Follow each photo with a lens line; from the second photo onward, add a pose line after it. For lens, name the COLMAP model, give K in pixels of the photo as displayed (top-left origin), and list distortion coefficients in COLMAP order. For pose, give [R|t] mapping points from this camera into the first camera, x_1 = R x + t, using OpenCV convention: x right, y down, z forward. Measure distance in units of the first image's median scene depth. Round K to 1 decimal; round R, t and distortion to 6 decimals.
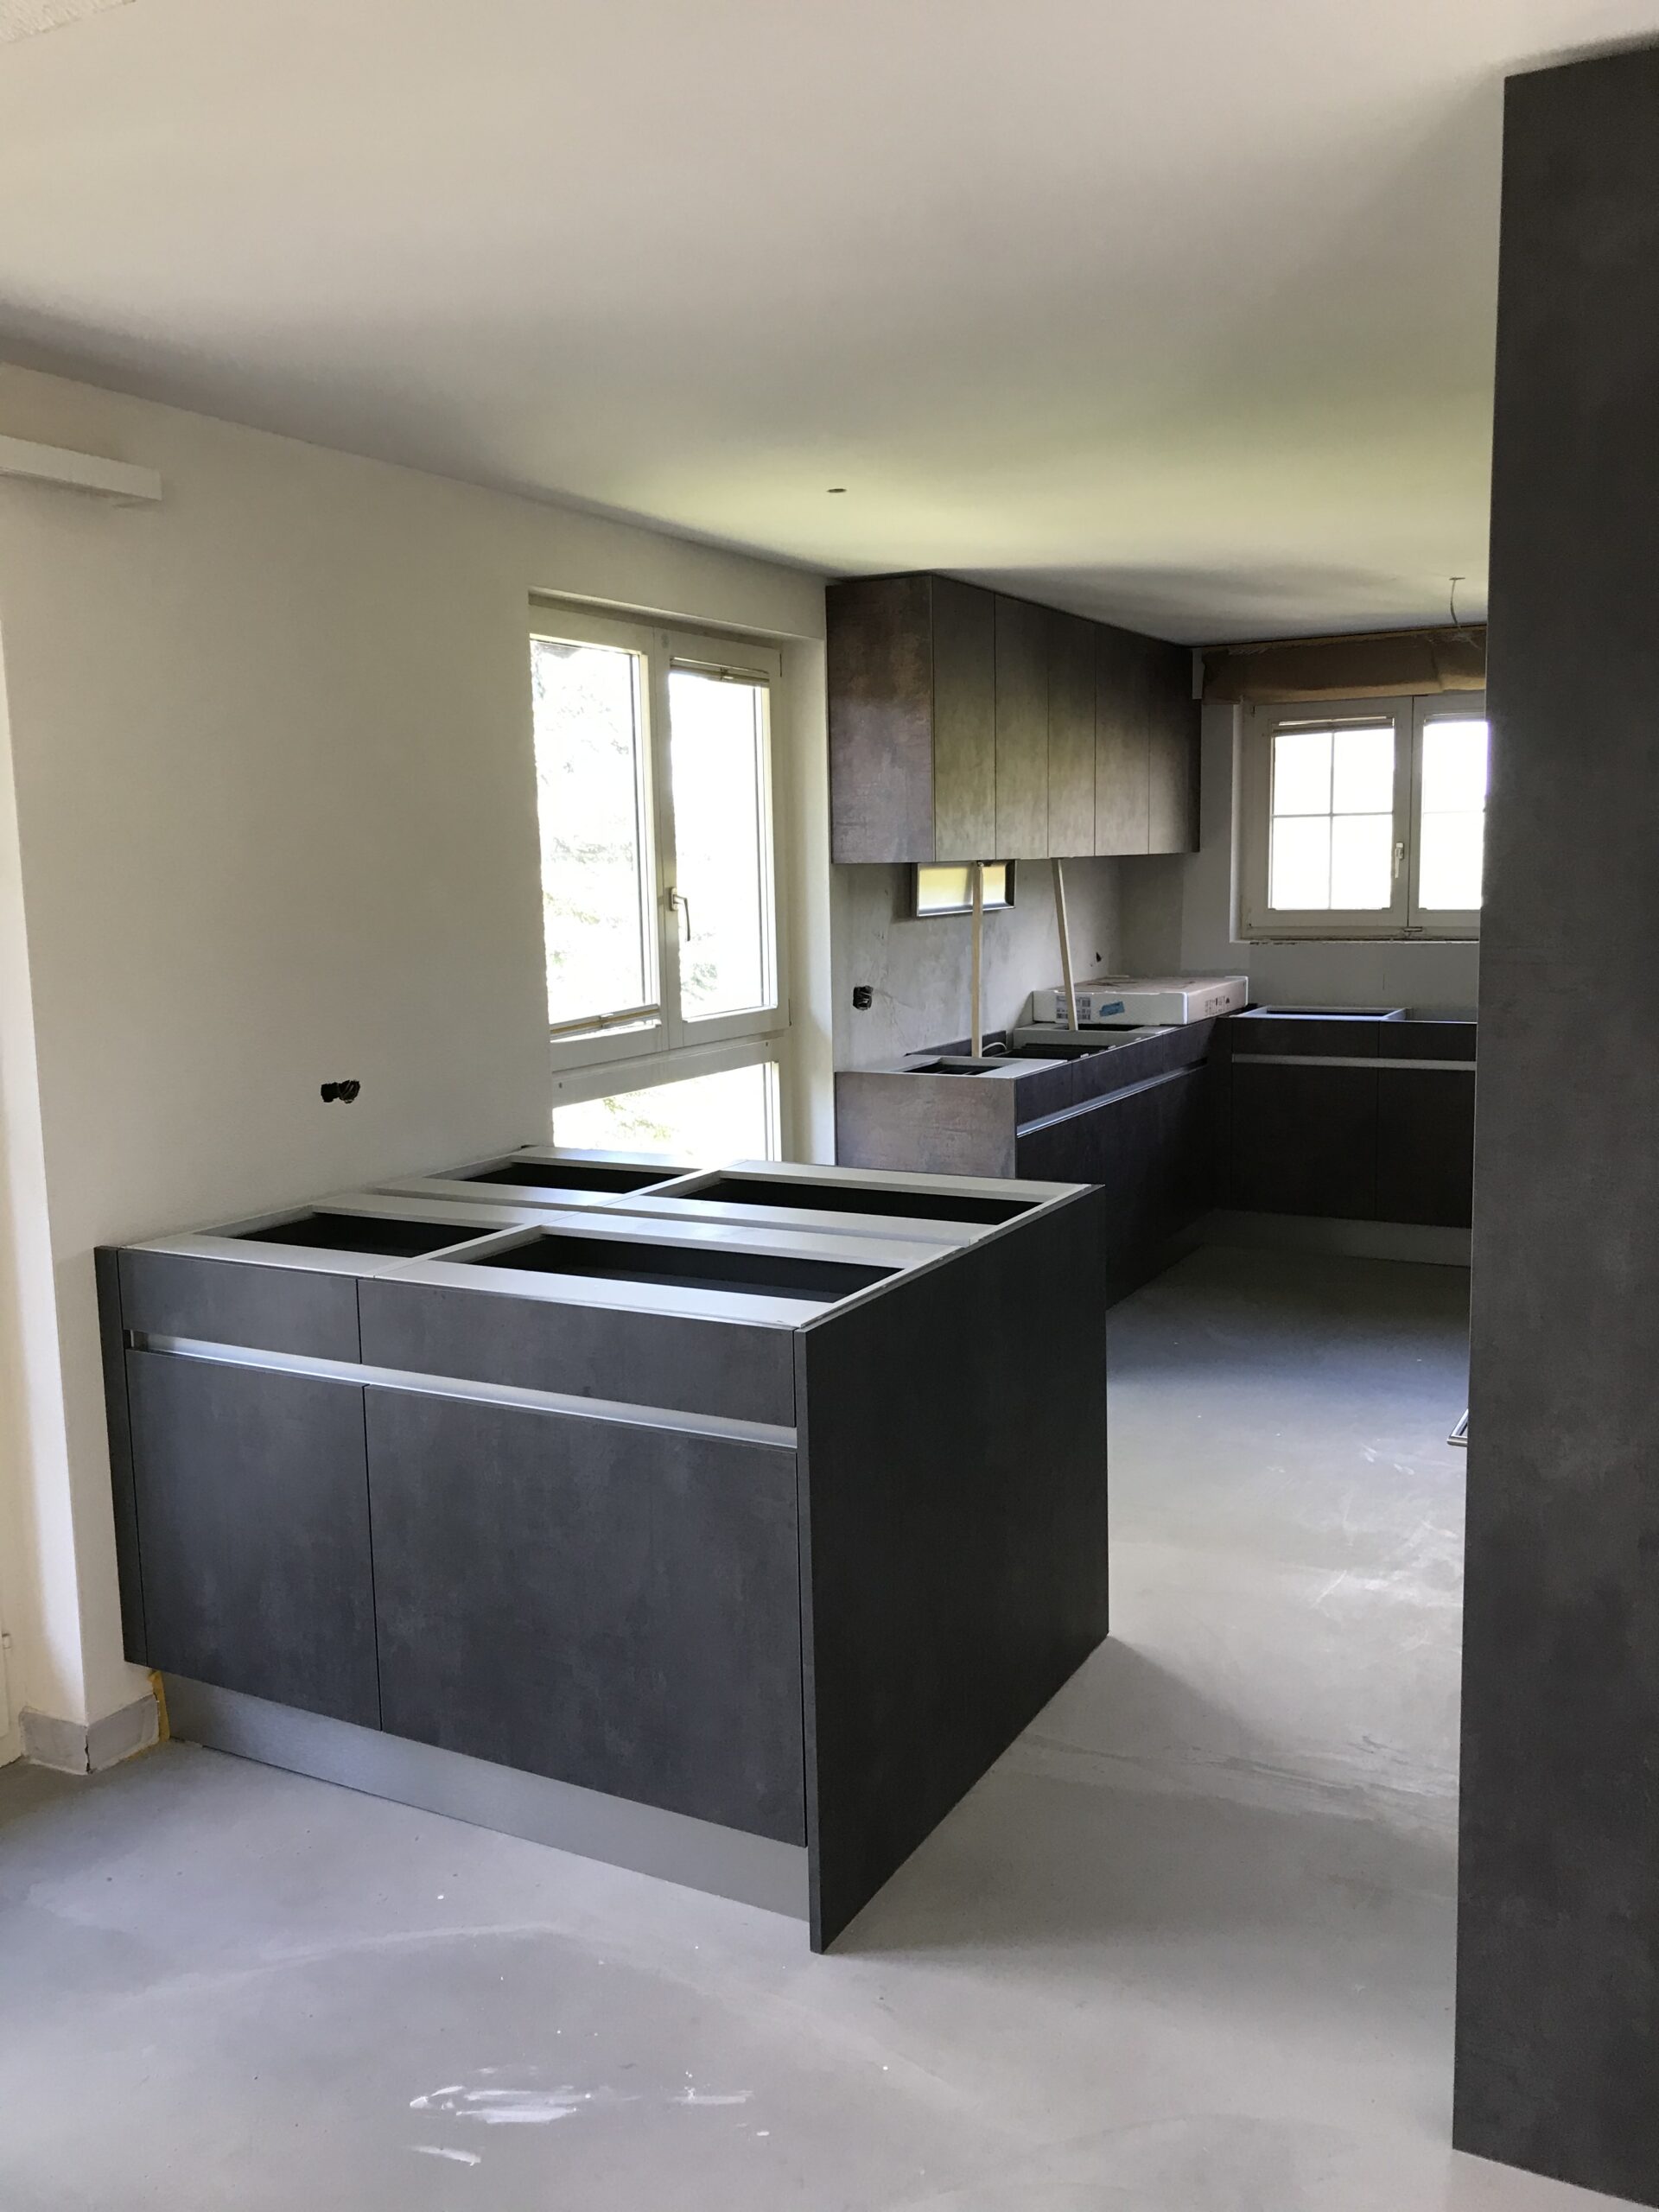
lens RADIAL K [[1798.9, 0, 841.8], [0, 1798.9, 1102.1], [0, 0, 1]] dist [0.044536, -0.051532]
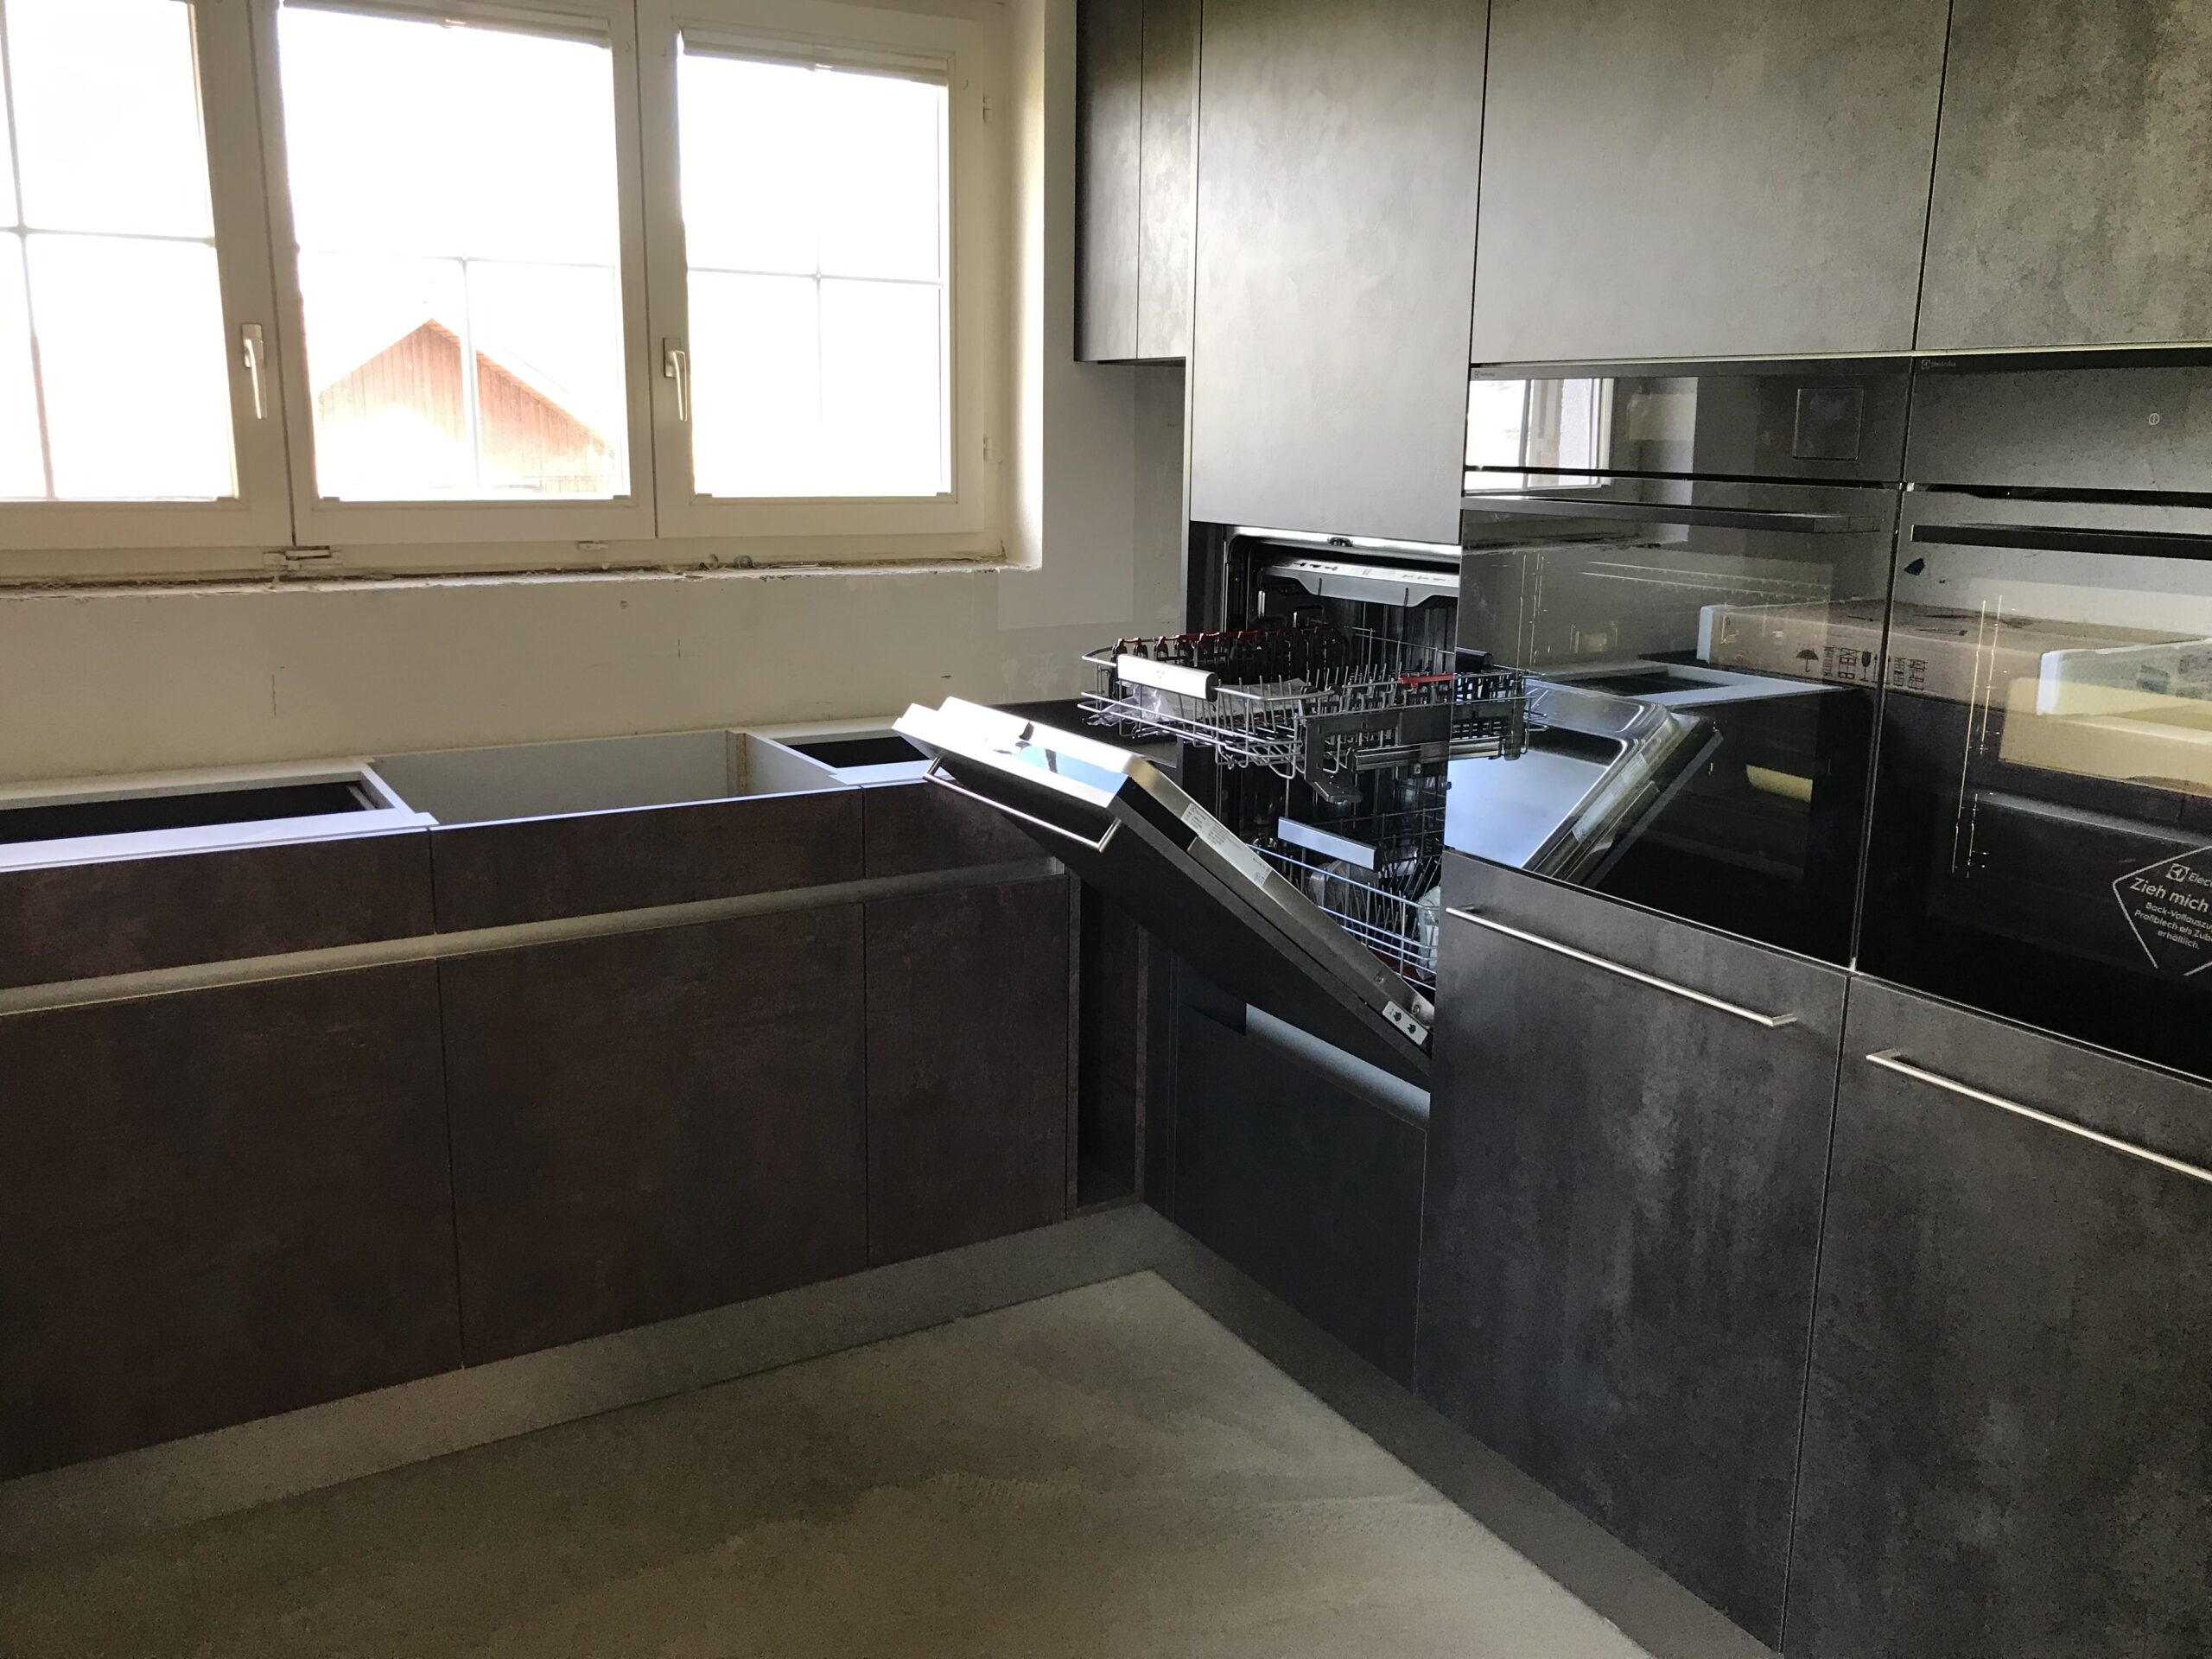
lens RADIAL K [[1819.9, 0, 1106.0], [0, 1819.9, 829.5], [0, 0, 1]] dist [0.041191, -0.070946]
pose [[0.510233, -0.161906, 0.844659, 0.075220], [0.092330, 0.986756, 0.133369, -0.091723], [-0.855066, 0.009938, 0.518424, 0.808259]]
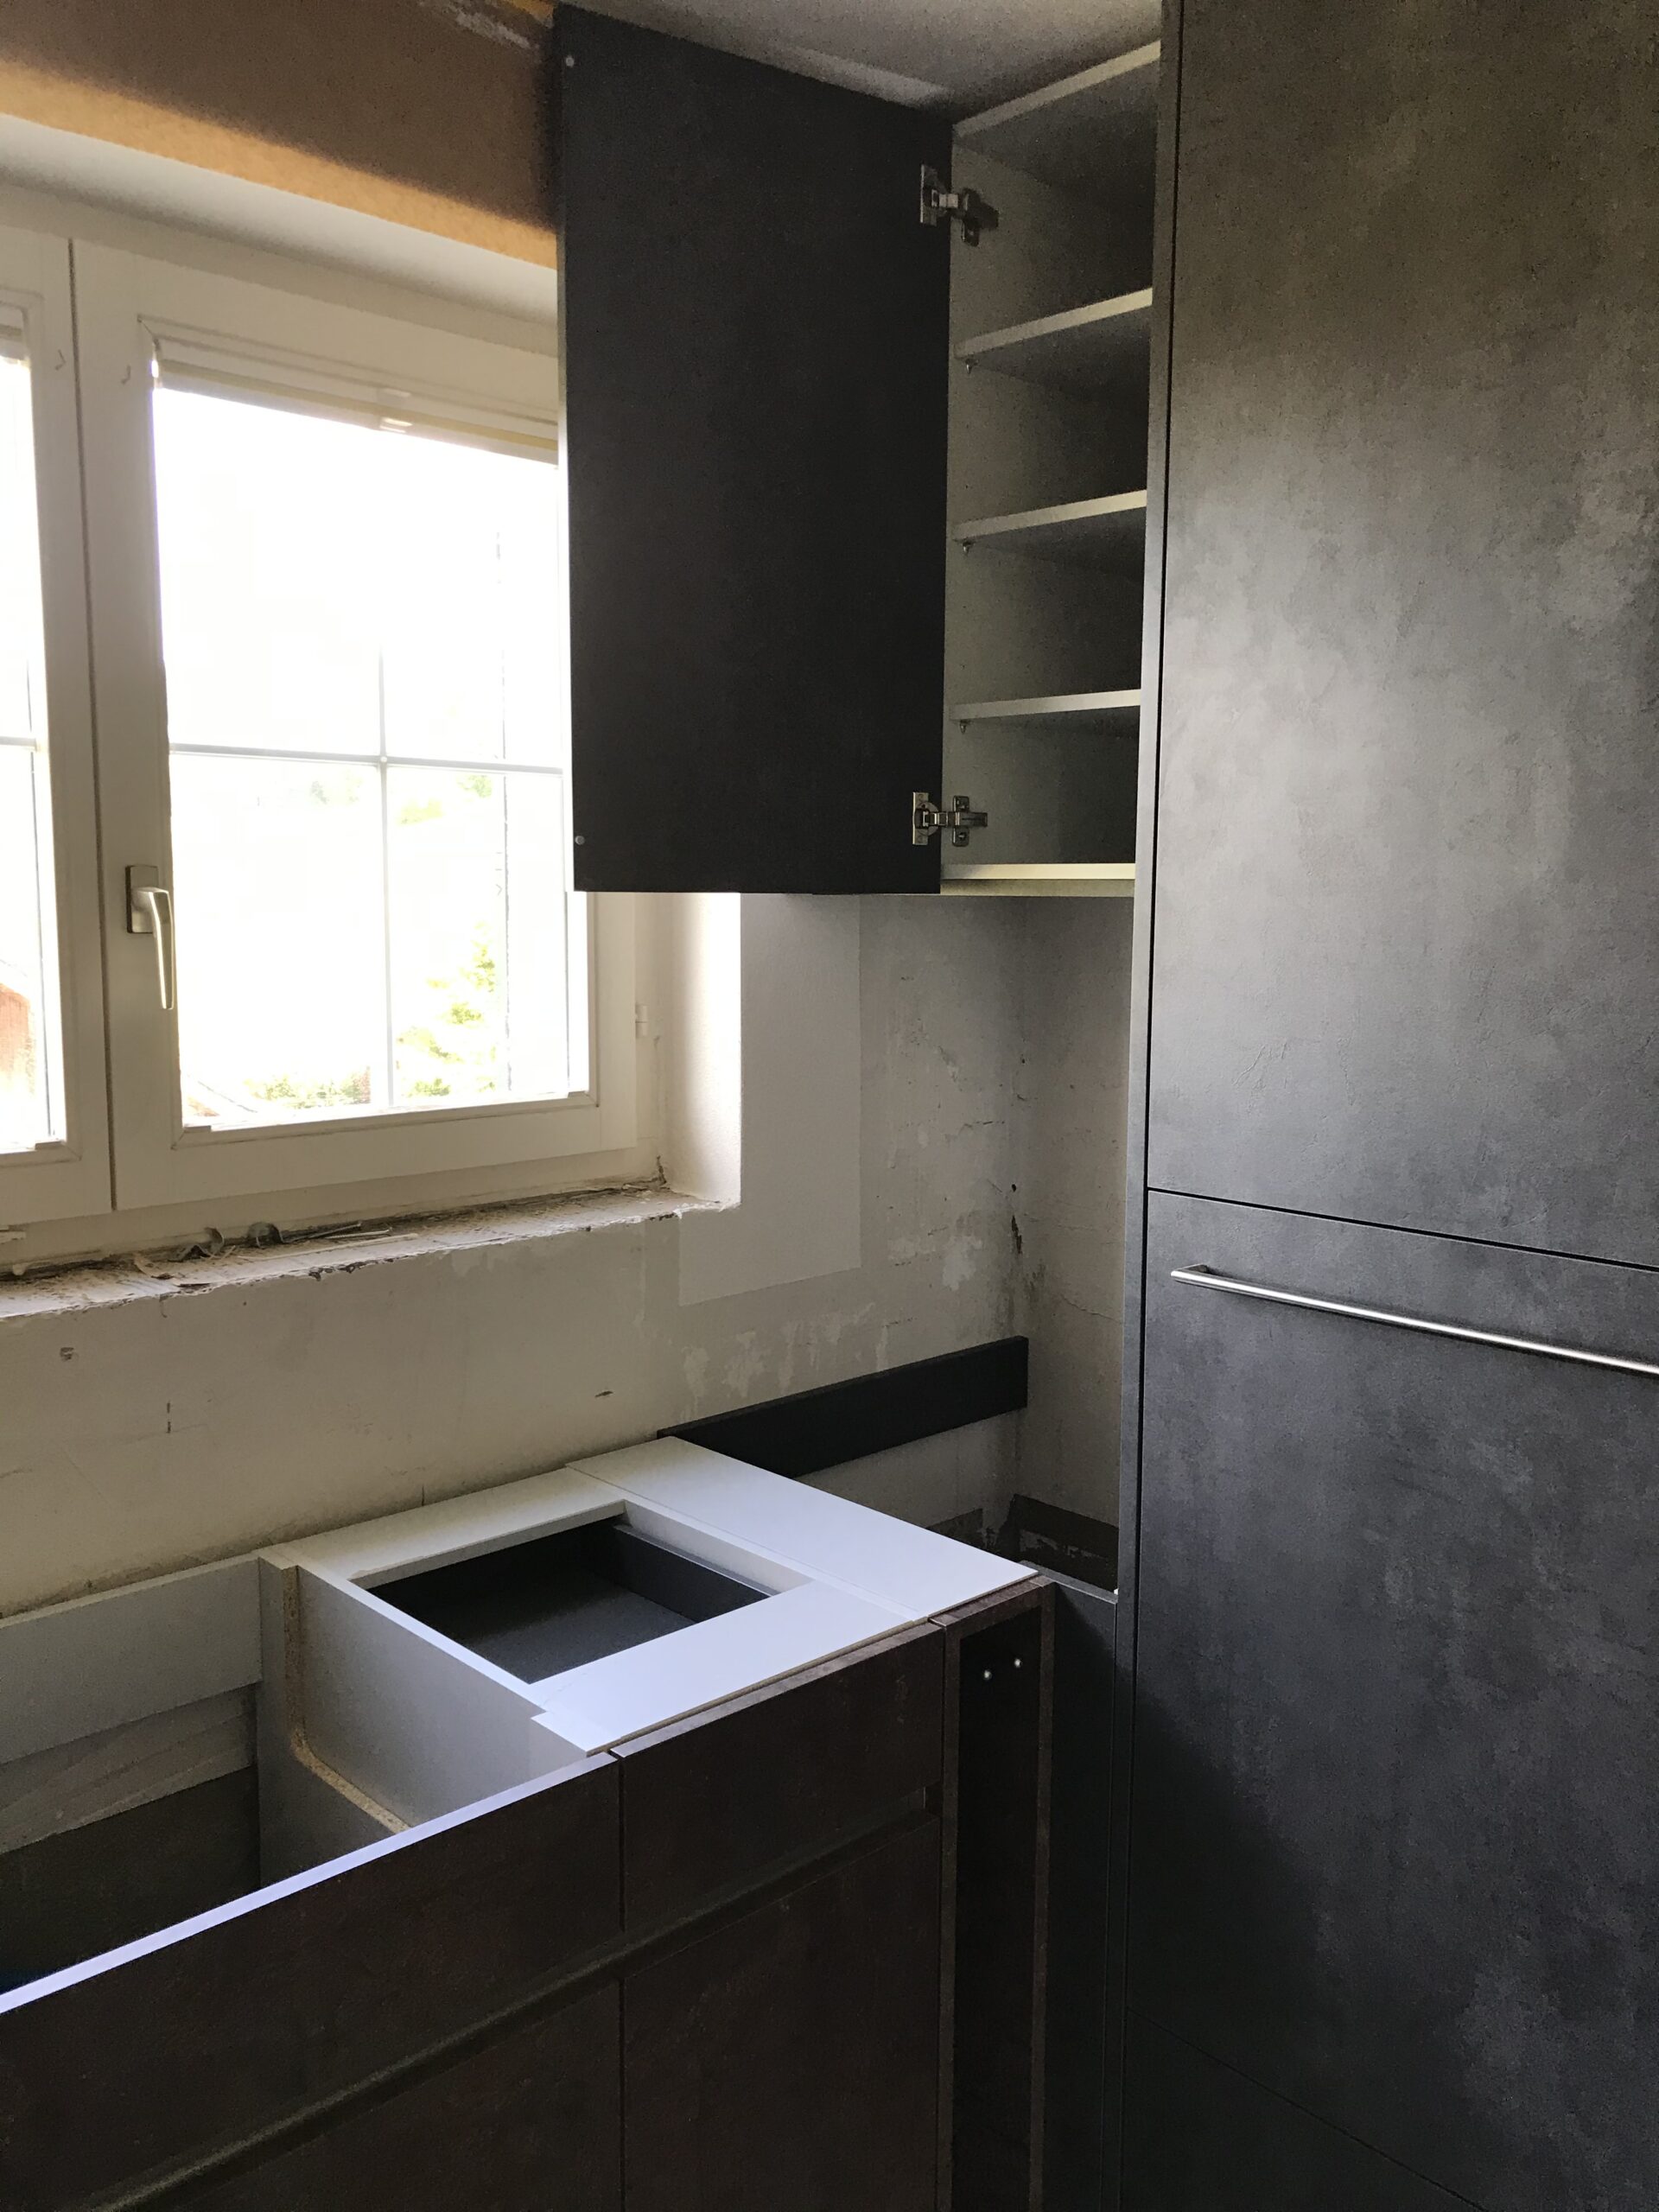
lens RADIAL K [[1819.9, 0, 849.3], [0, 1819.9, 1092.7], [0, 0, 1]] dist [0.041191, -0.070946]
pose [[0.300065, -0.094632, 0.949213, 0.227275], [0.114415, 0.991454, 0.062675, -0.142025], [-0.947032, 0.089797, 0.308328, 0.990102]]
